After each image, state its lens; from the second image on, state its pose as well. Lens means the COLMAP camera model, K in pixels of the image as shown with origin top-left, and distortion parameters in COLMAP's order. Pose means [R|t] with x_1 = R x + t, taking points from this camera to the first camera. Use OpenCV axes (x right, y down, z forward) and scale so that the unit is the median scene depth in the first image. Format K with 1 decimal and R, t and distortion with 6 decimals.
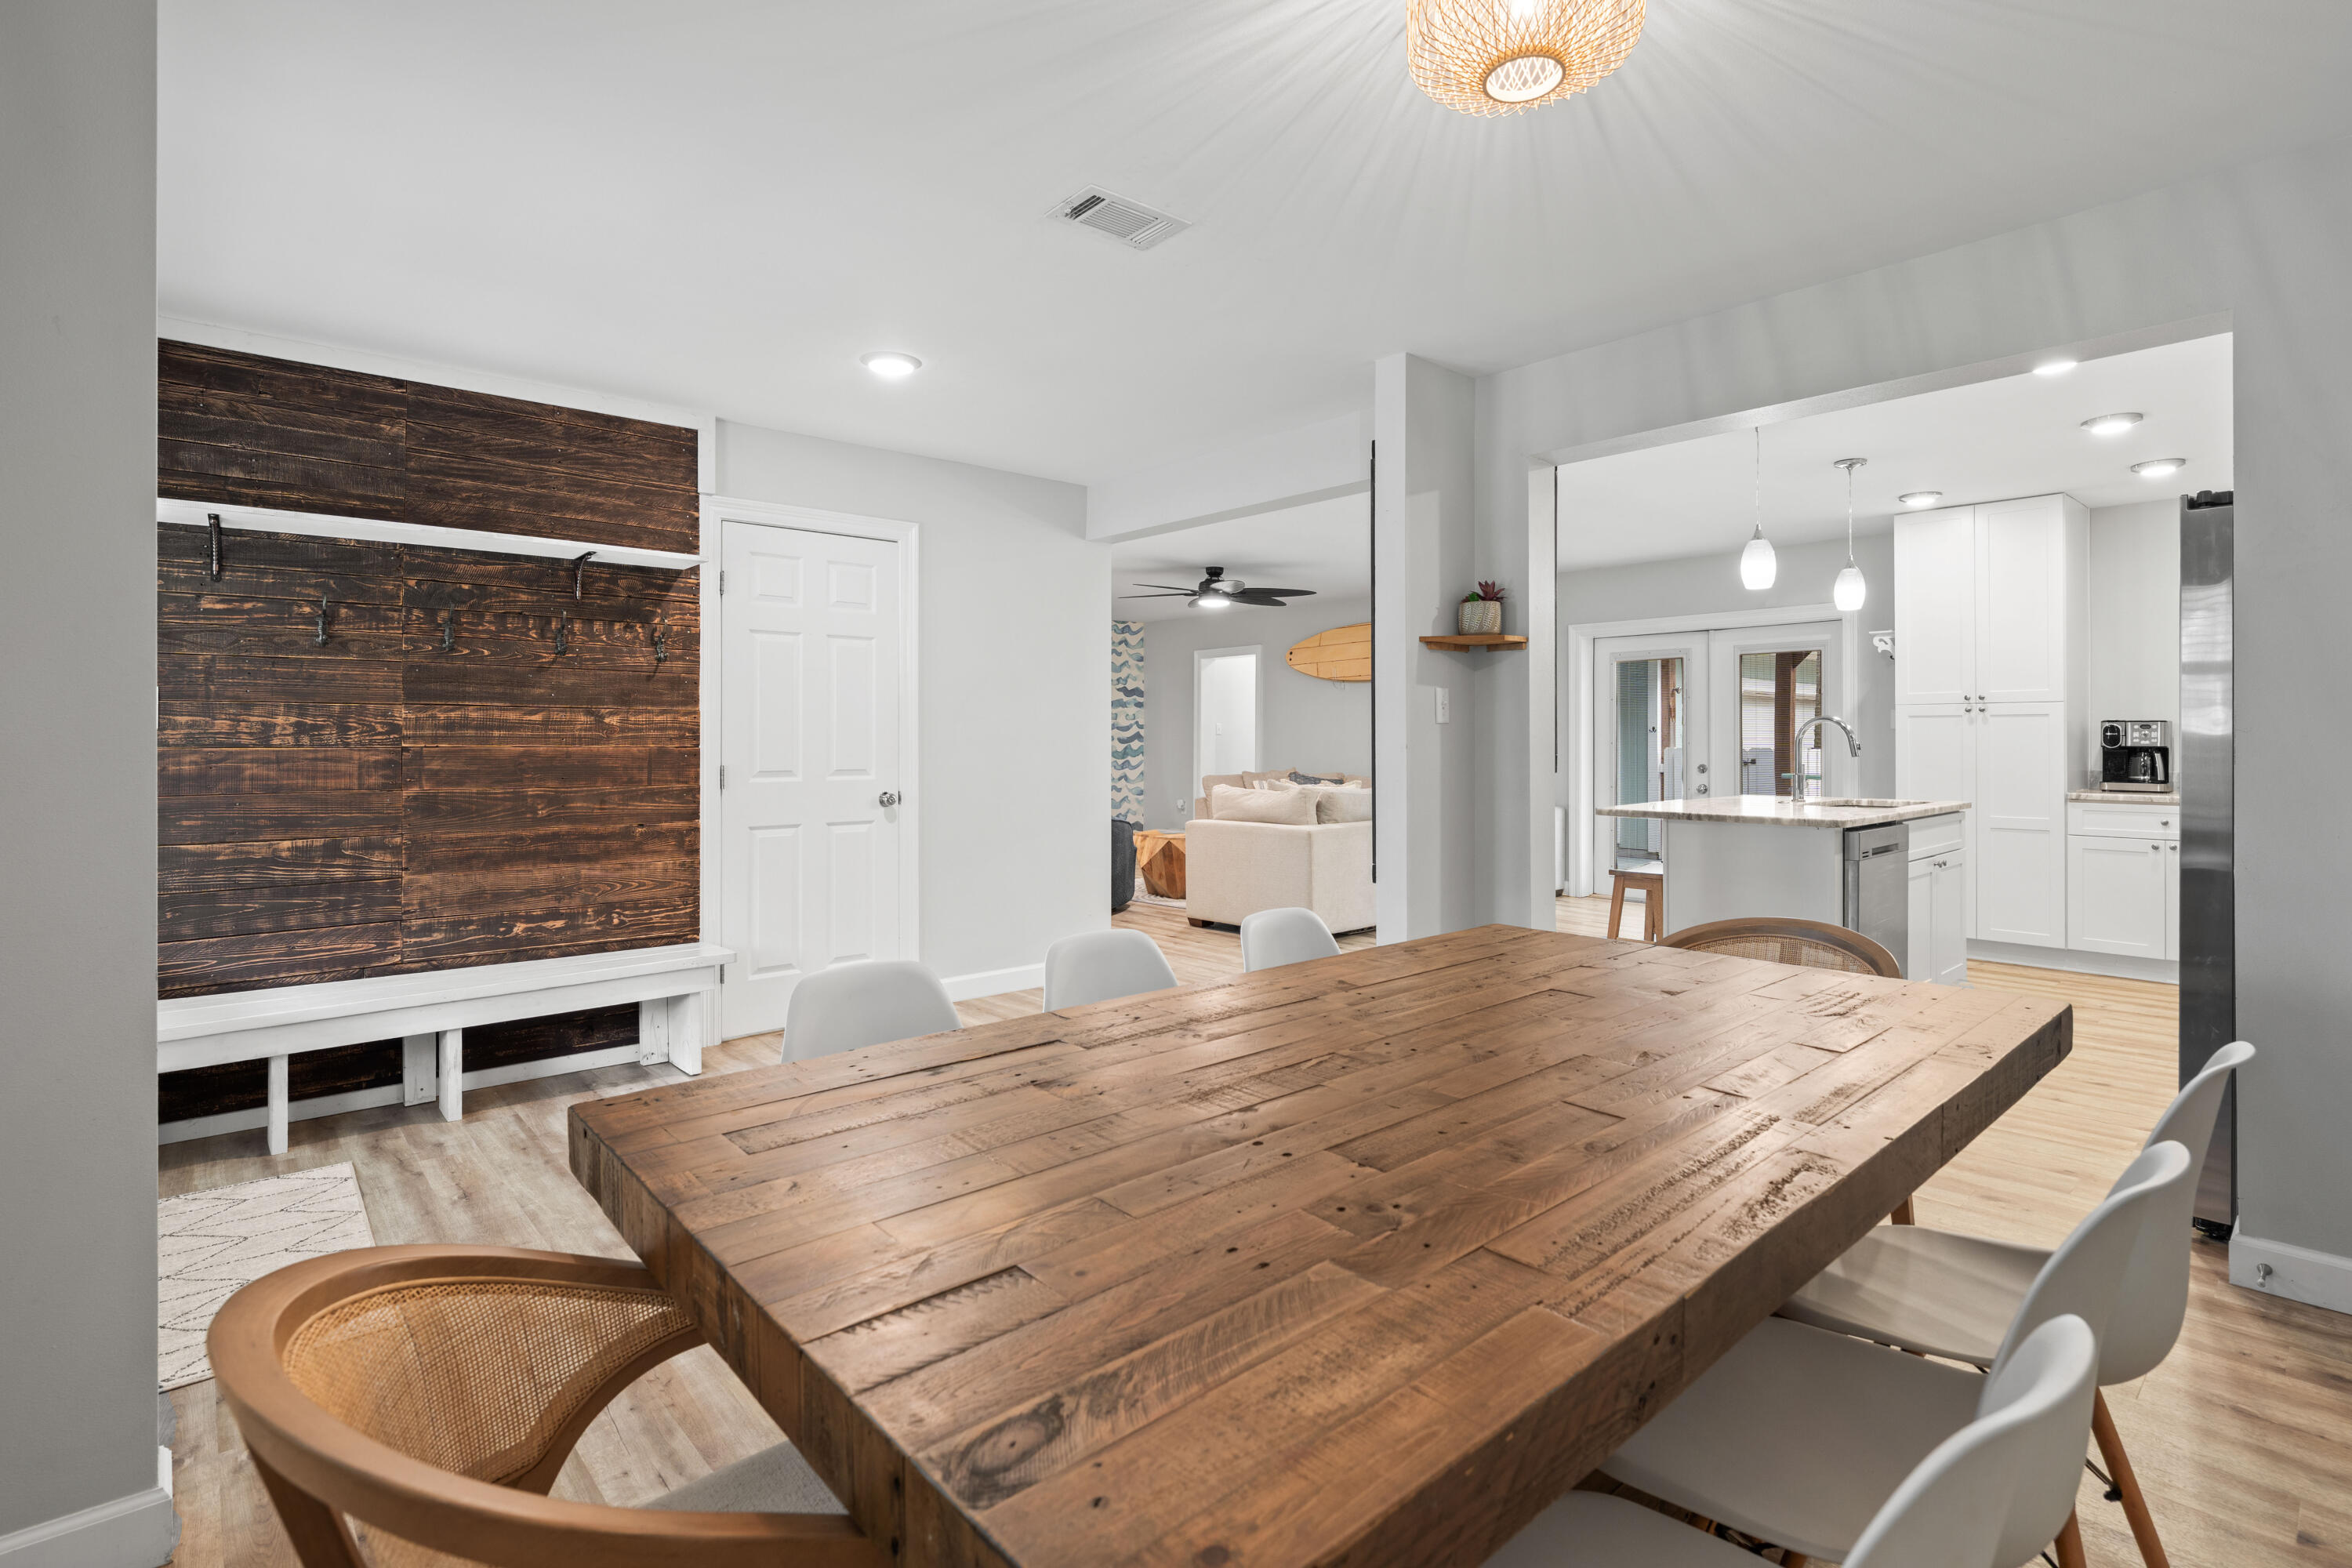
lens RADIAL K [[1102.2, 0, 1172.5], [0, 1102.2, 734.8], [0, 0, 1]] dist [-0.000384, -0.000032]
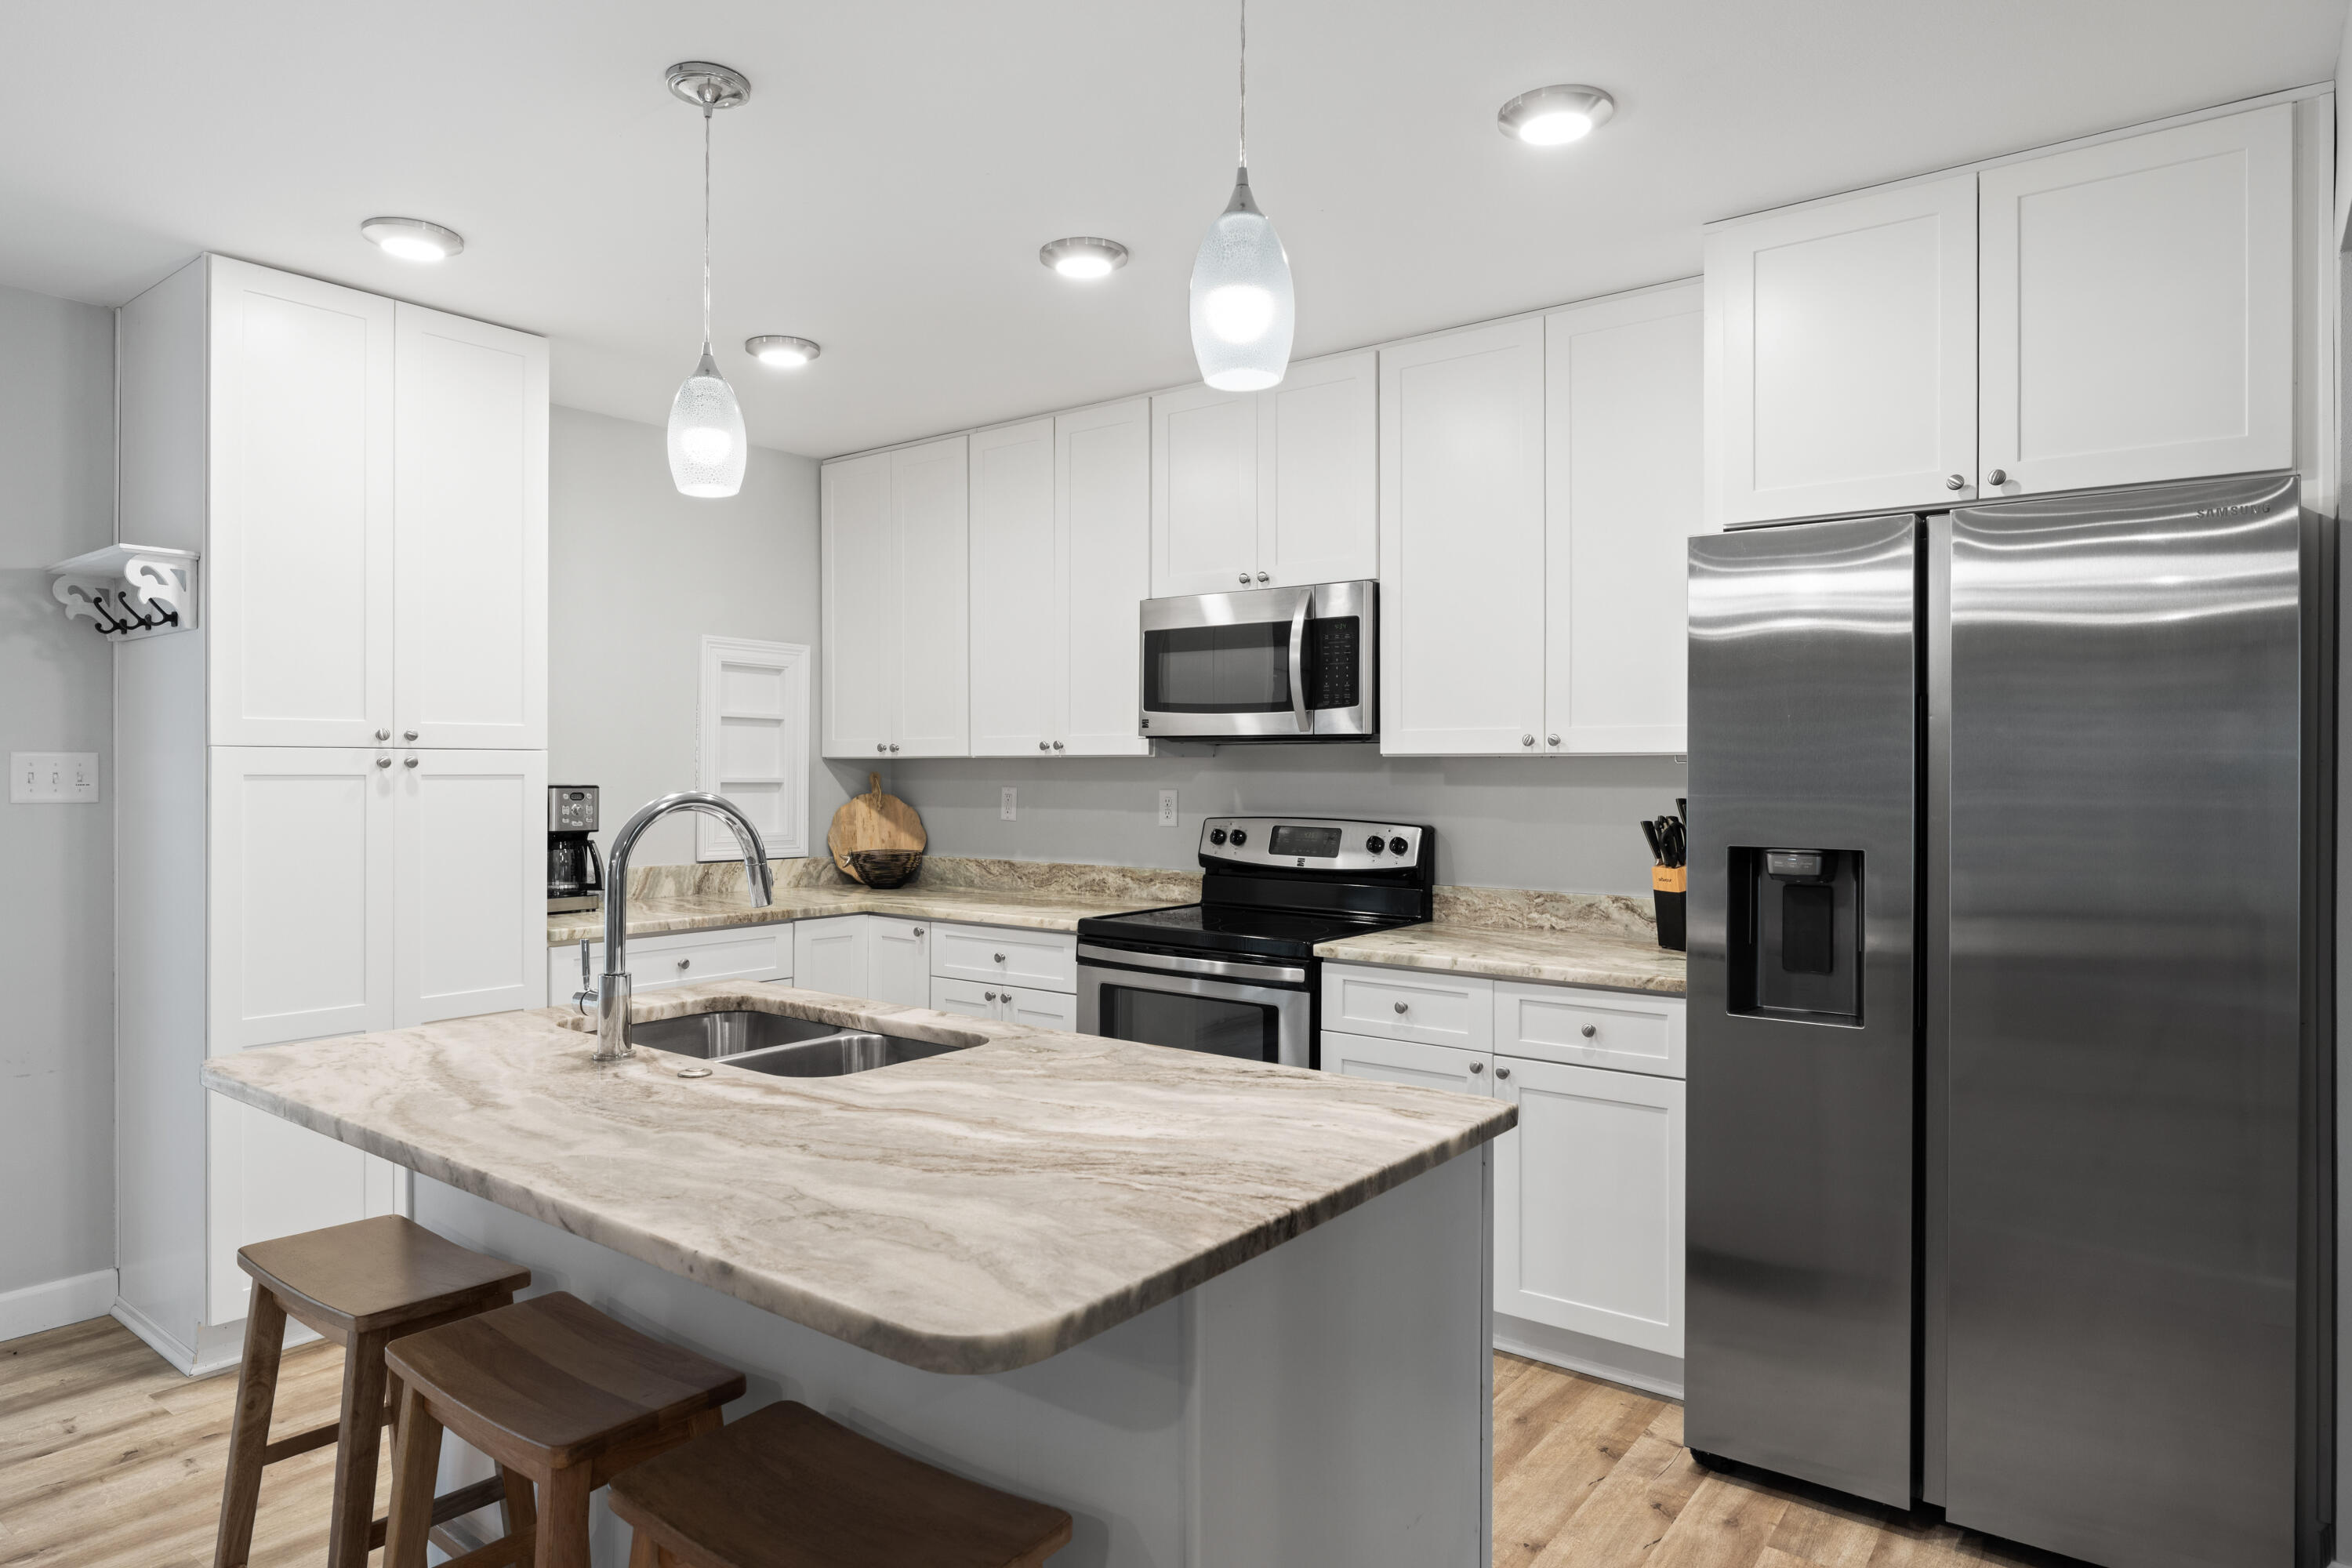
lens RADIAL K [[1382.7, 0, 1176.0], [0, 1382.7, 784.0], [0, 0, 1]] dist [-0.009059, -0.000684]
pose [[-0.190700, -0.009693, 0.981600, 0.088129], [-0.005194, 0.999947, 0.008865, -0.014593], [-0.981635, -0.003408, -0.190741, 0.565941]]
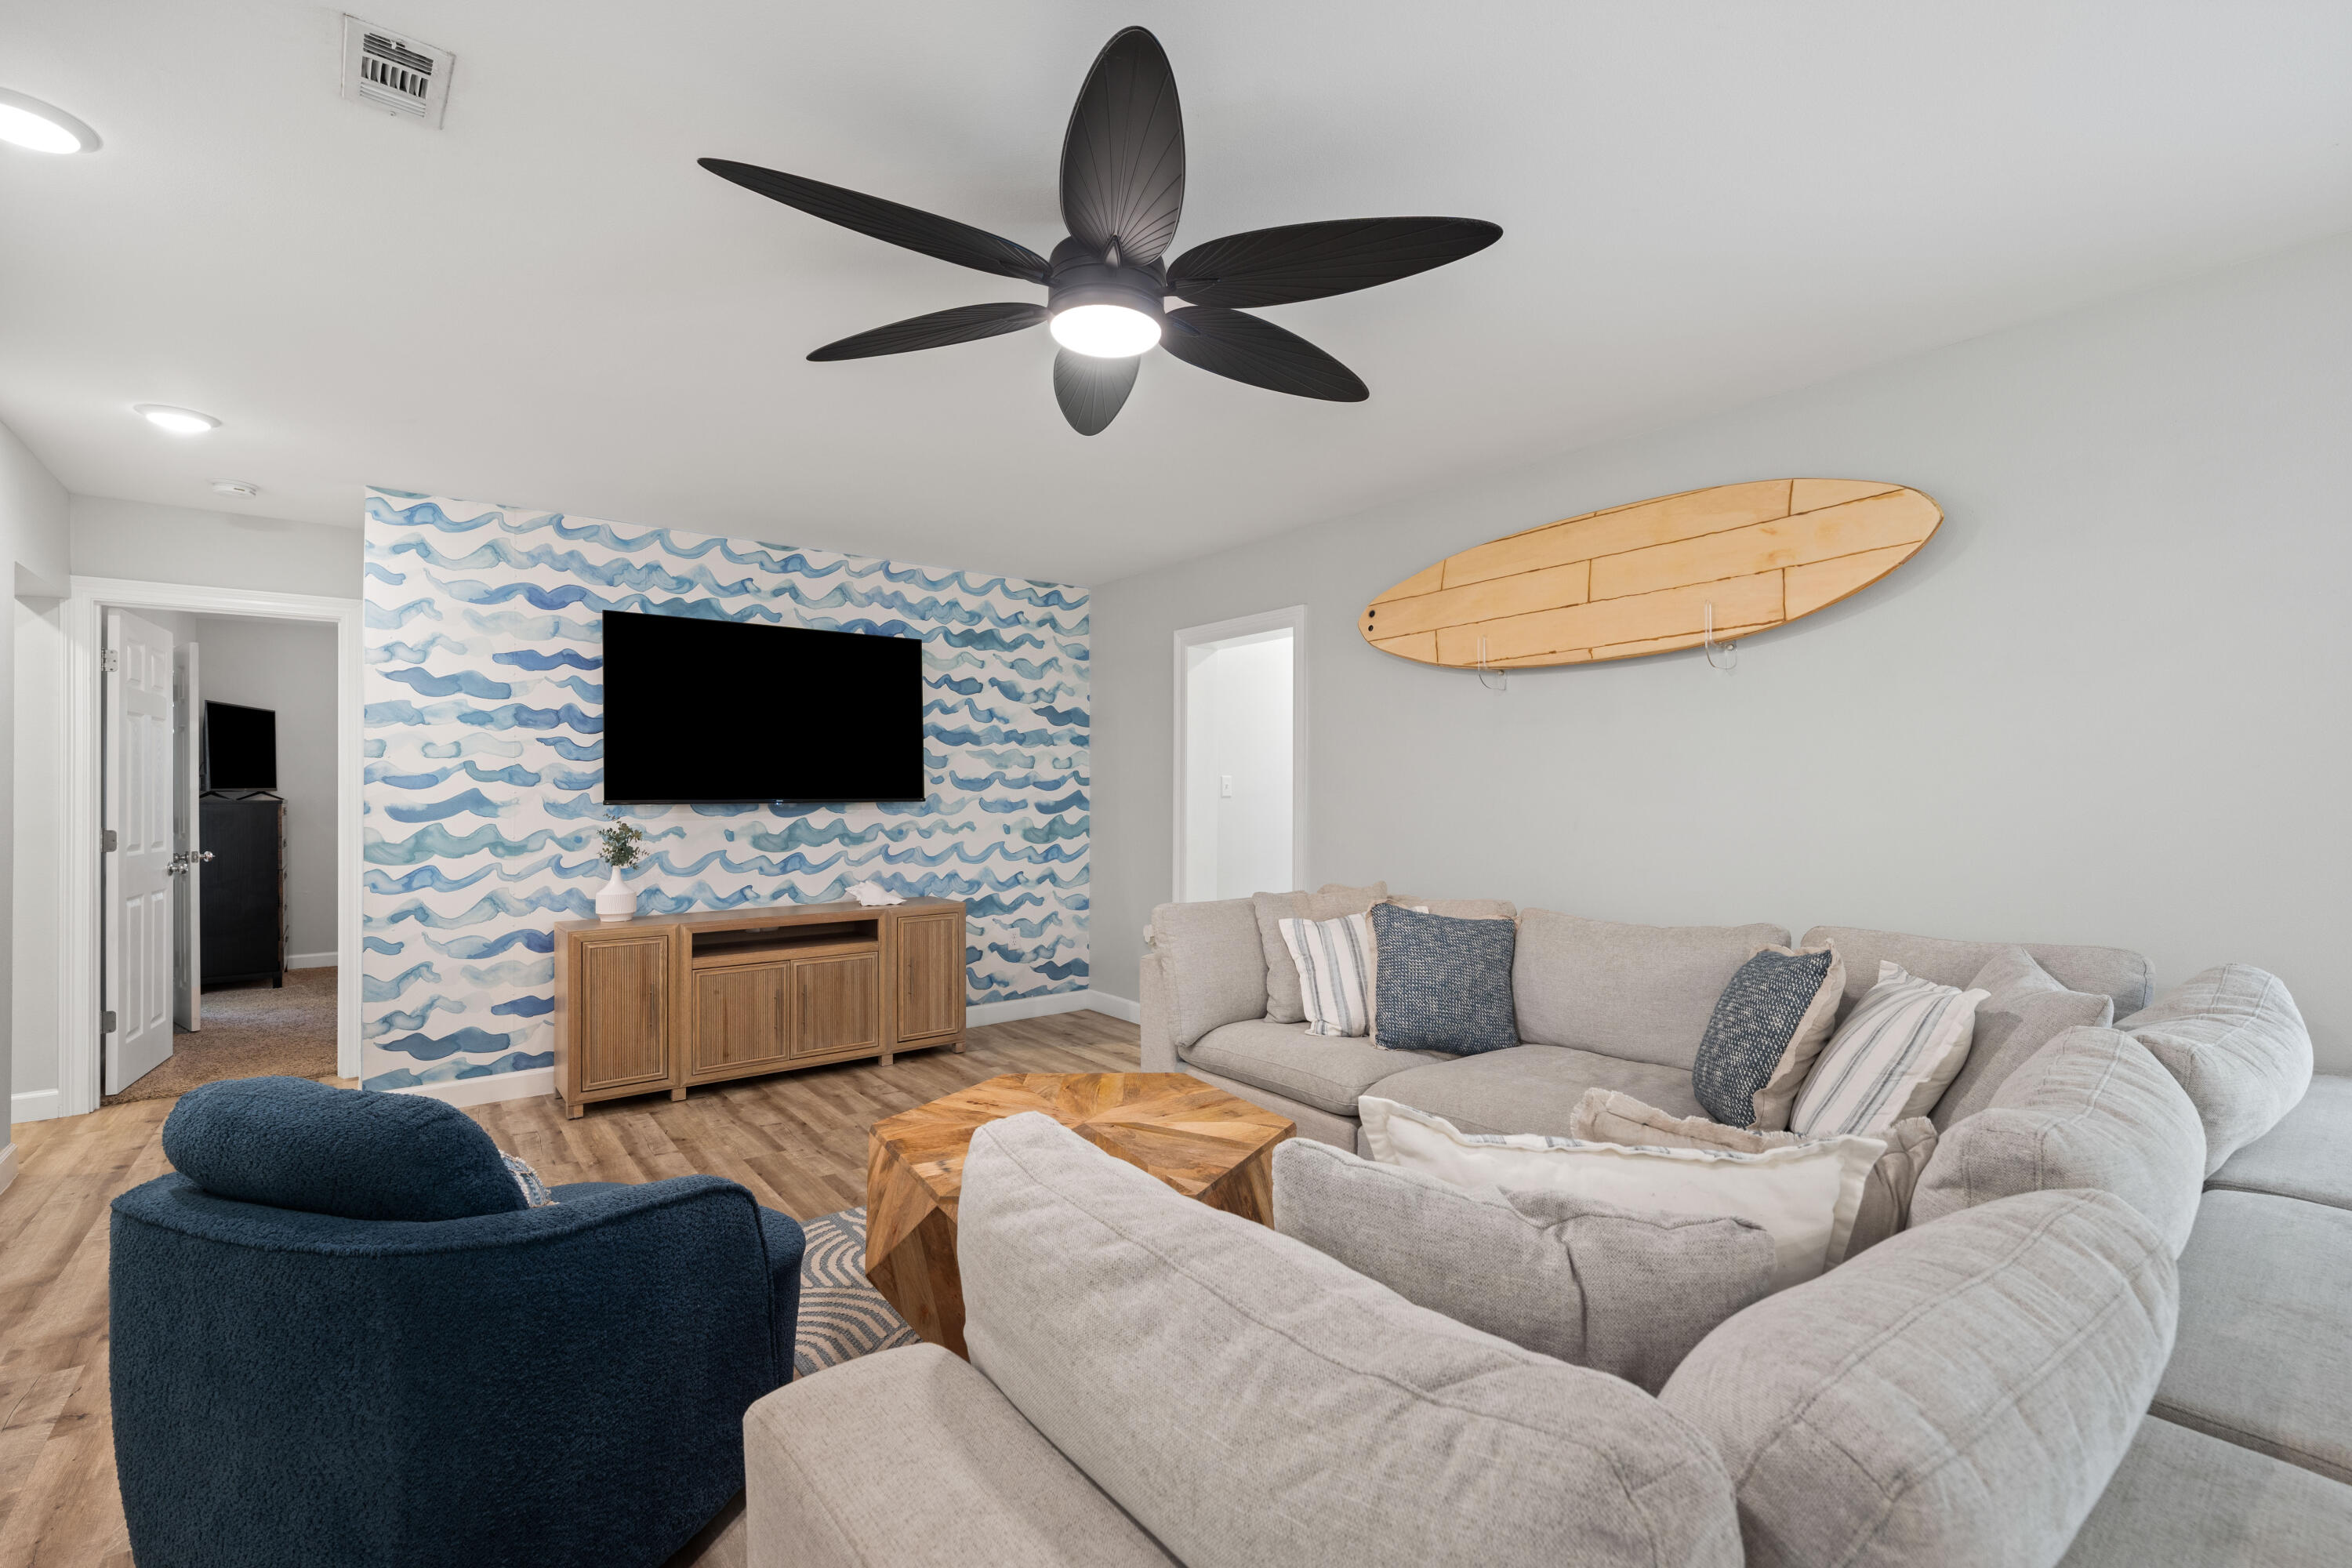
lens RADIAL K [[1040.6, 0, 1178.1], [0, 1040.6, 789.6], [0, 0, 1]] dist [0.000076, -0.000007]
pose [[0.998046, -0.000158, -0.062487, 0.071377], [0.000365, 0.999995, 0.003293, -0.007492], [0.062487, -0.003309, 0.998040, 0.729219]]
